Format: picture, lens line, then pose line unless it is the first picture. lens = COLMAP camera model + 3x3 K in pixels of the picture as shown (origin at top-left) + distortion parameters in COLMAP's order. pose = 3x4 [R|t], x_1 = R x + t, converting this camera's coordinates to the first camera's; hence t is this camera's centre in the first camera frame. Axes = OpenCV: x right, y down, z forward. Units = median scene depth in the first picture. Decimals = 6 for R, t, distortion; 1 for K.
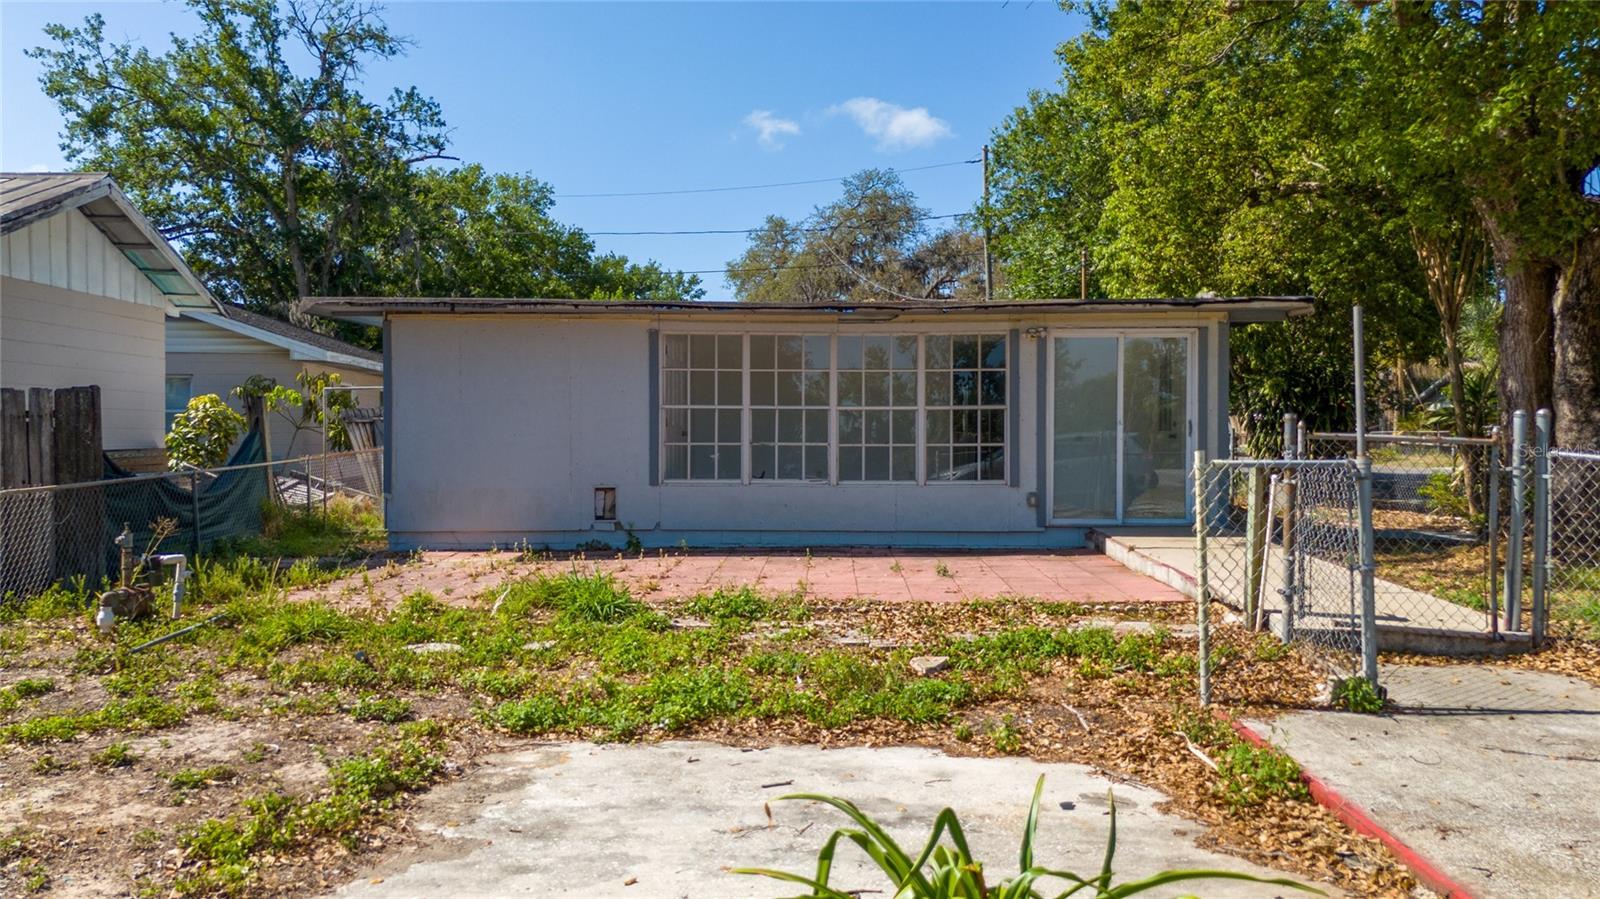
lens RADIAL K [[1190.8, 0, 803.2], [0, 1190.8, 450.0], [0, 0, 1]] dist [0.076934, -0.084834]
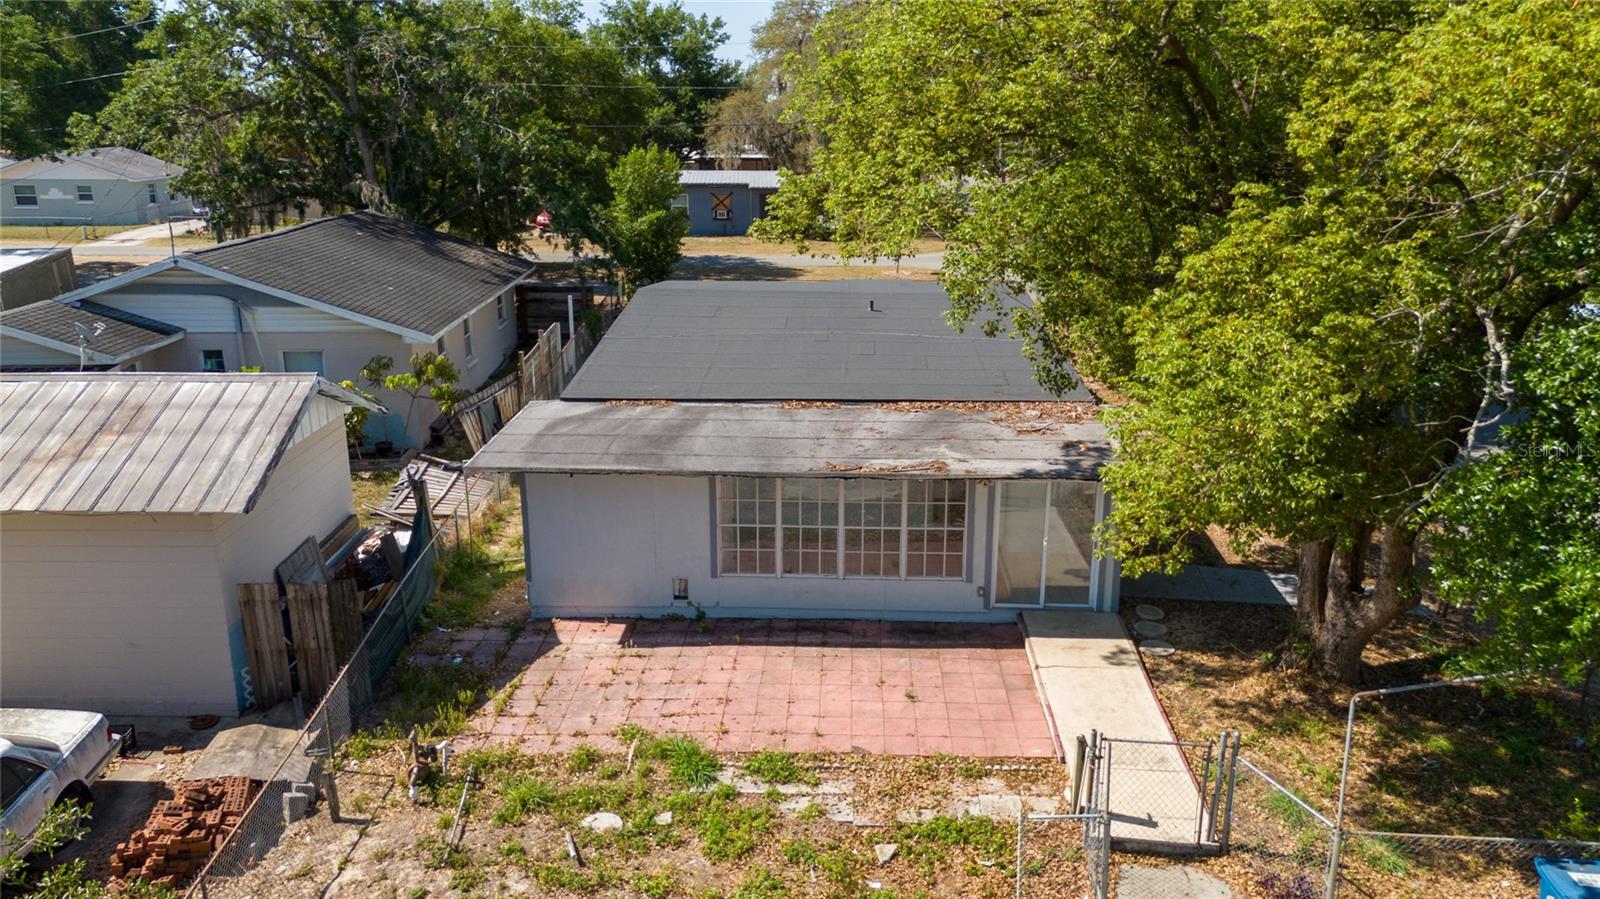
lens RADIAL K [[1190.8, 0, 803.2], [0, 1190.8, 450.0], [0, 0, 1]] dist [0.076934, -0.084834]
pose [[0.999759, 0.003632, -0.021647, 0.010693], [0.002314, 0.963280, 0.268489, -0.495934], [0.021828, -0.268474, 0.963040, -0.321978]]
